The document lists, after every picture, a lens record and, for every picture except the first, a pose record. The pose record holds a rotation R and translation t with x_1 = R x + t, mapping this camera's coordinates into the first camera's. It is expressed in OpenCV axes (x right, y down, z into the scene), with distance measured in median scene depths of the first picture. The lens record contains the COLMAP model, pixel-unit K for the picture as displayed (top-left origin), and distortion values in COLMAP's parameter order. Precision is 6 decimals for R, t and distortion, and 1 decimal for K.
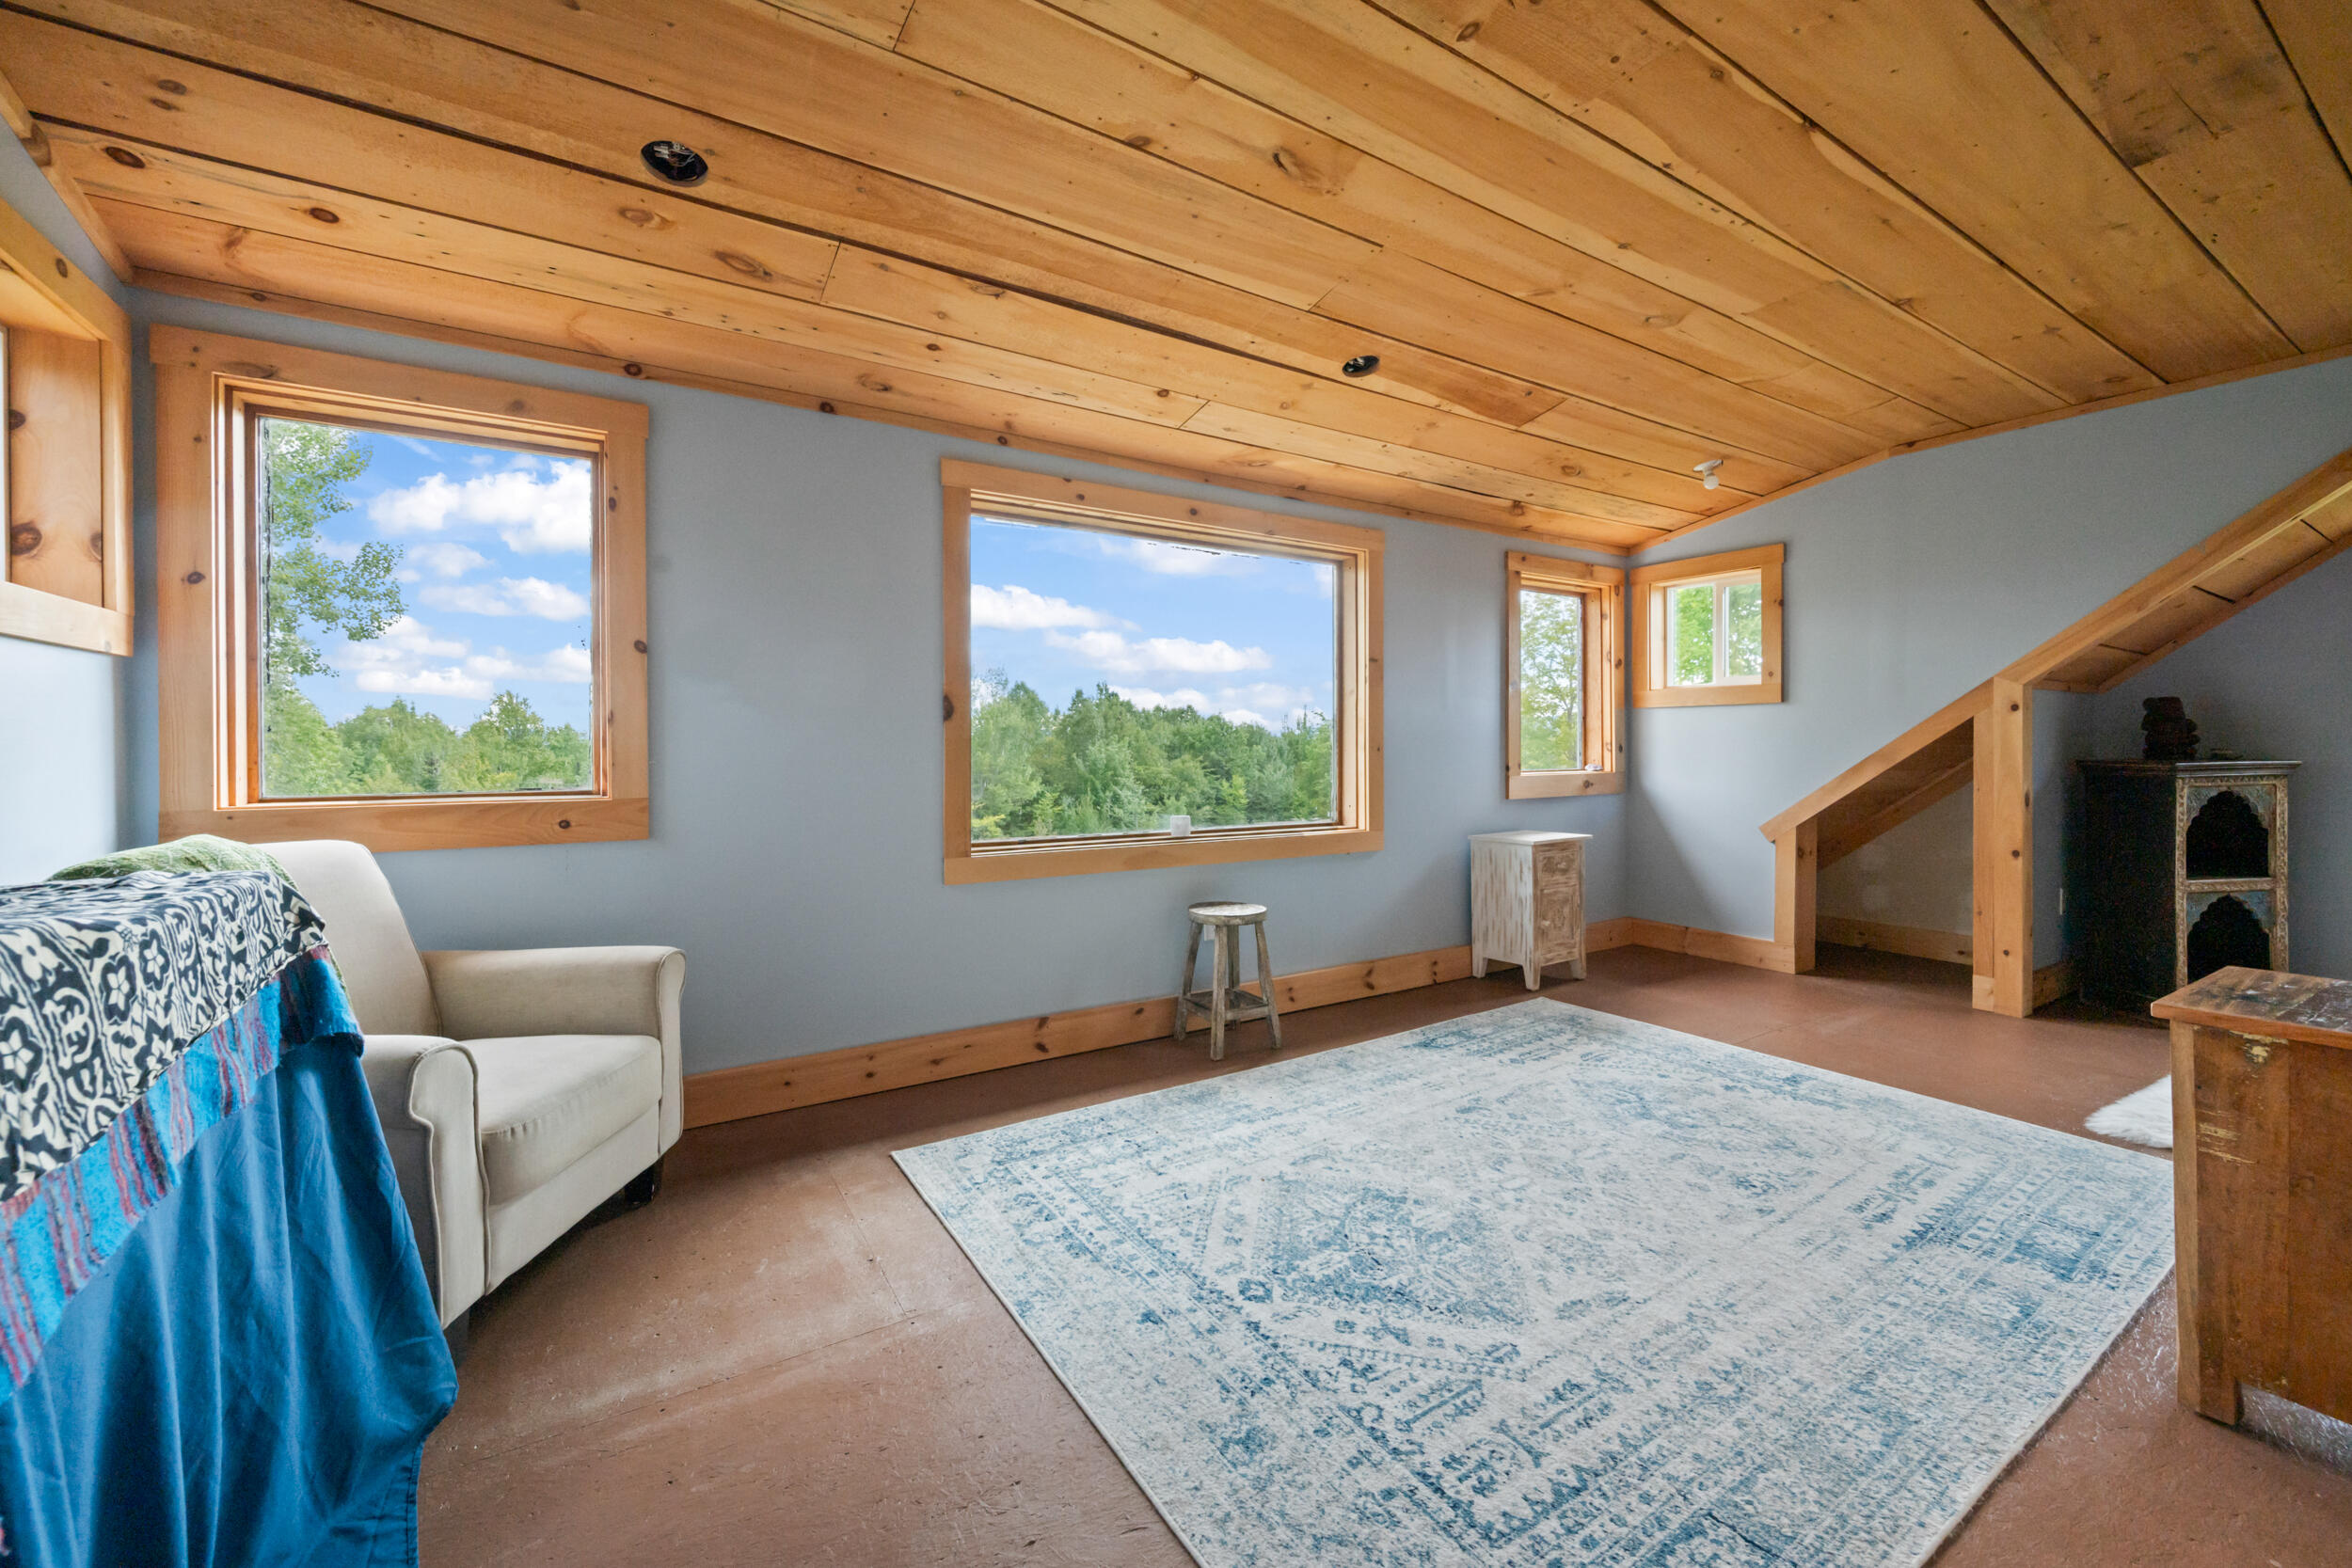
lens RADIAL K [[928.8, 0, 1179.3], [0, 928.8, 743.8], [0, 0, 1]] dist [-0.000018, -0.000009]
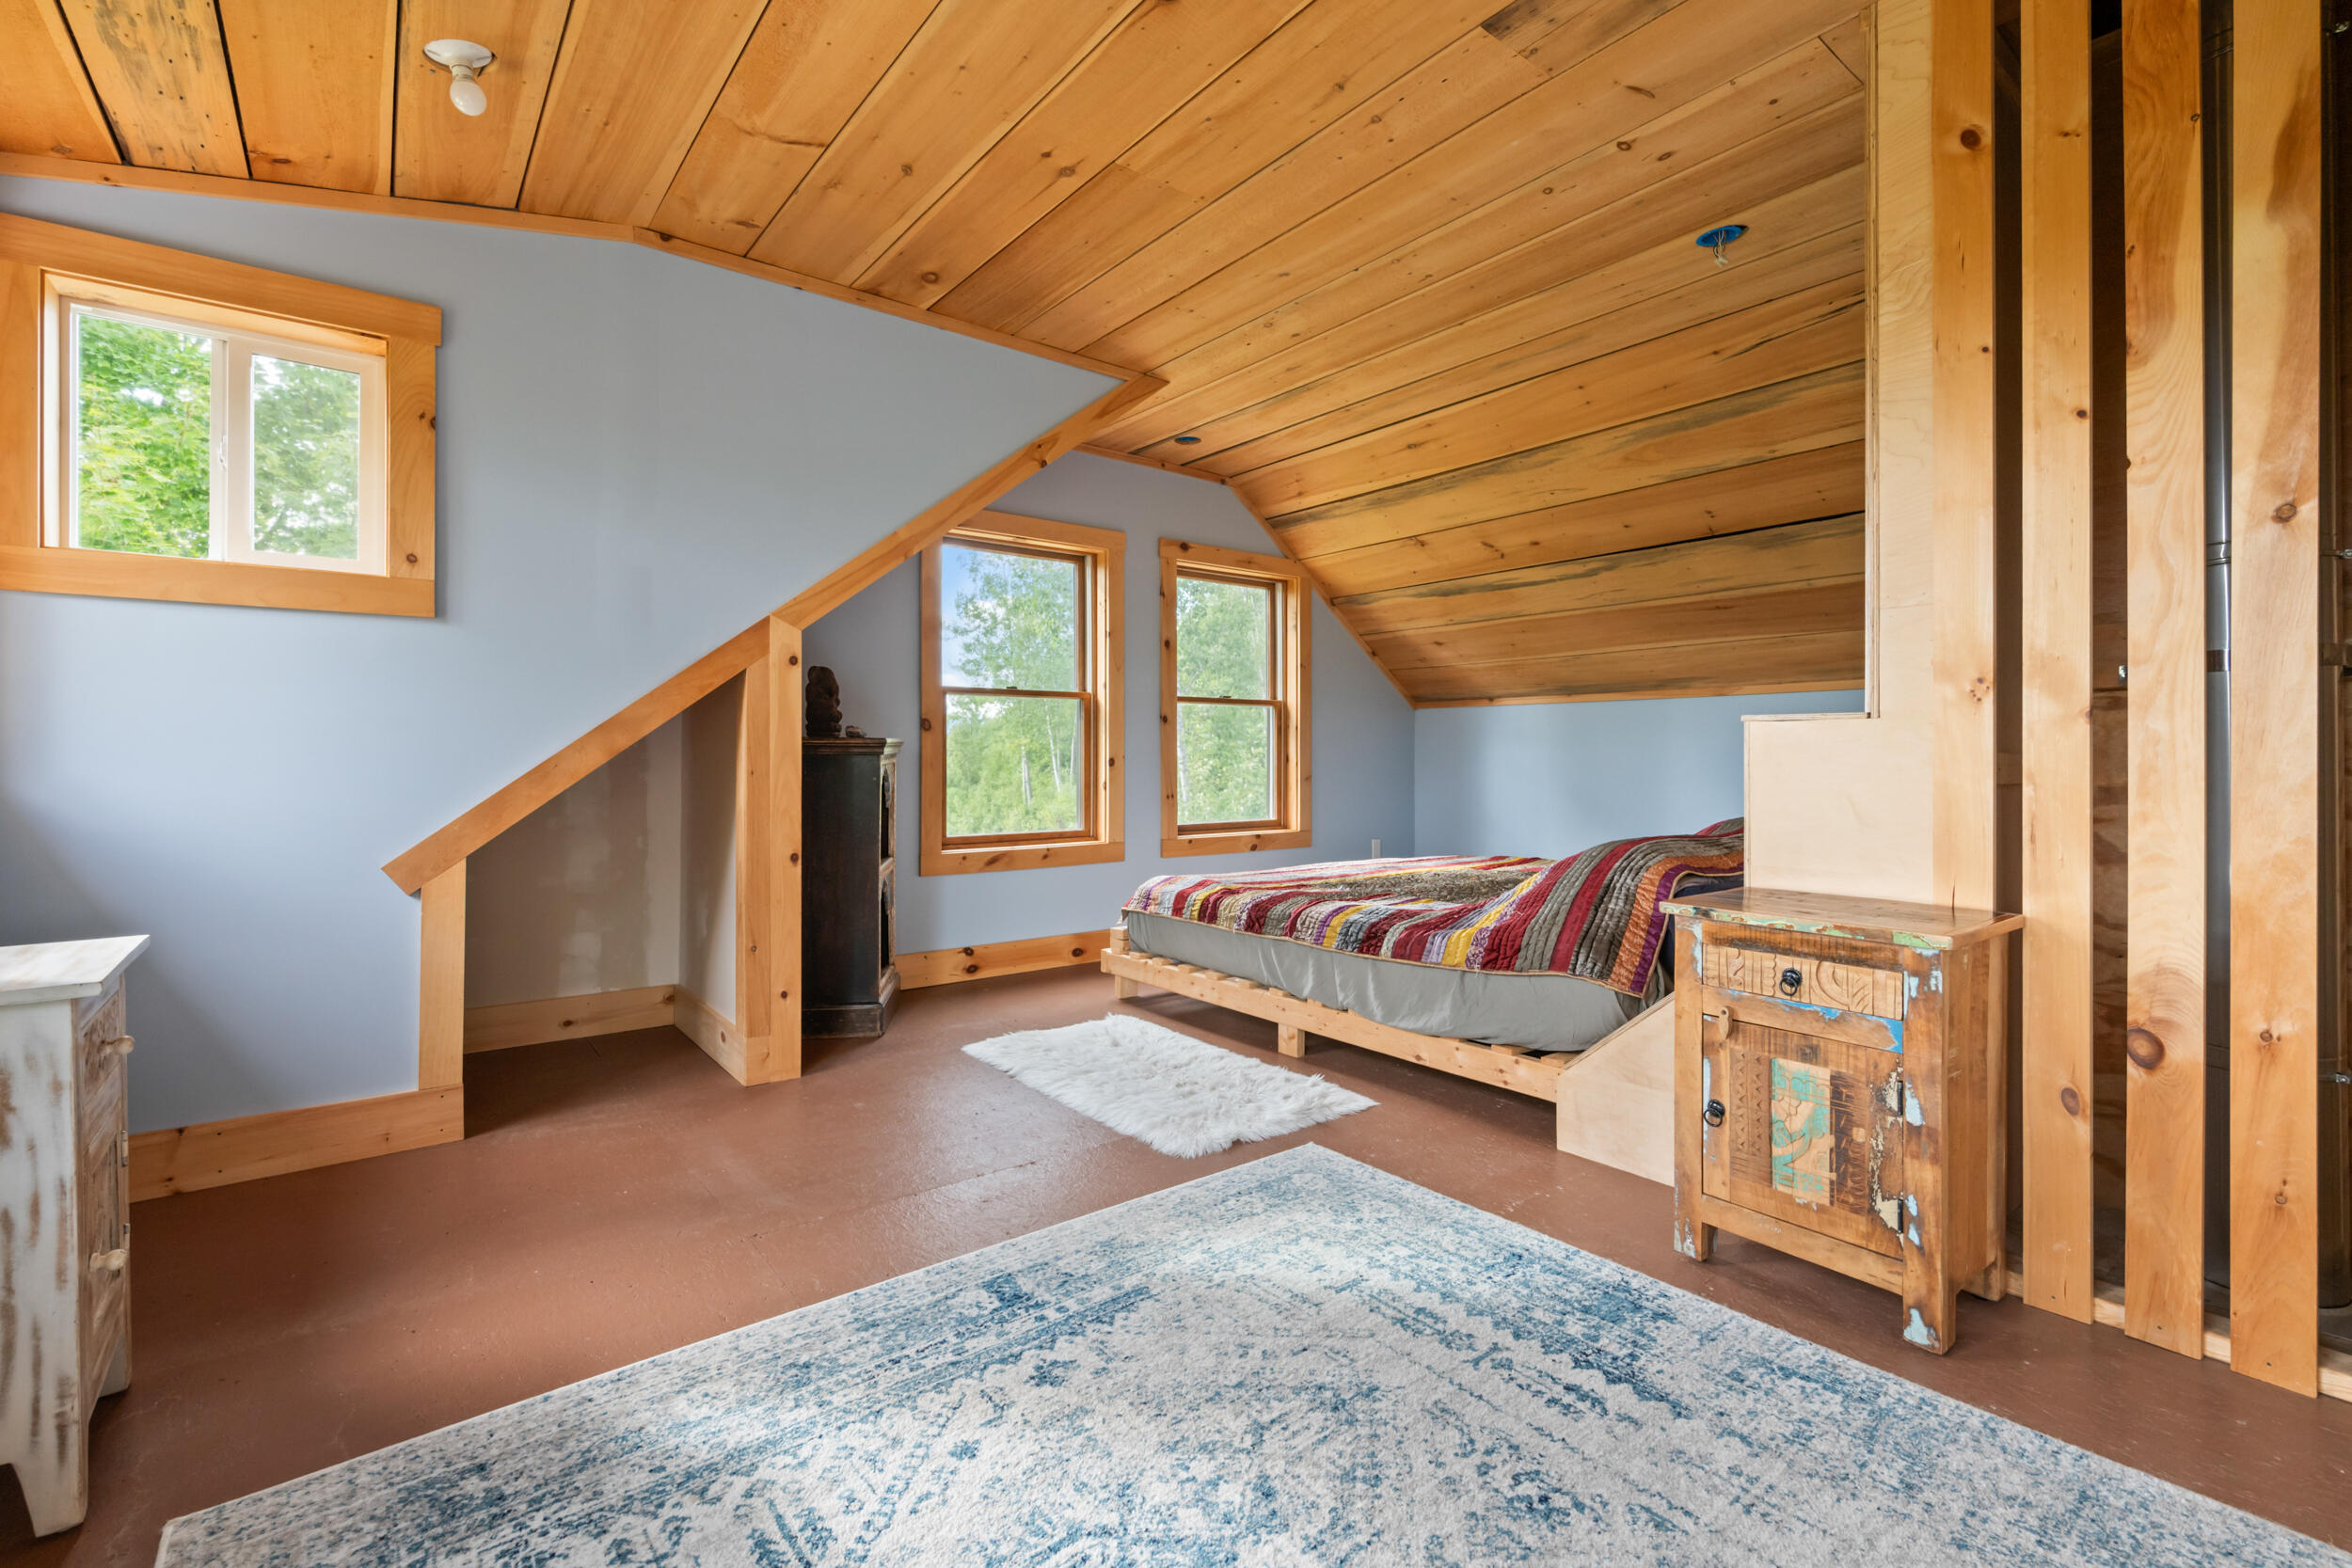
lens RADIAL K [[1035.2, 0, 1173.8], [0, 1035.2, 764.8], [0, 0, 1]] dist [-0.002230, -0.000092]
pose [[-0.104128, 0.002861, 0.994560, 0.061556], [0.003048, 0.999992, -0.002558, 0.060801], [-0.994559, 0.002765, -0.104135, 1.010811]]
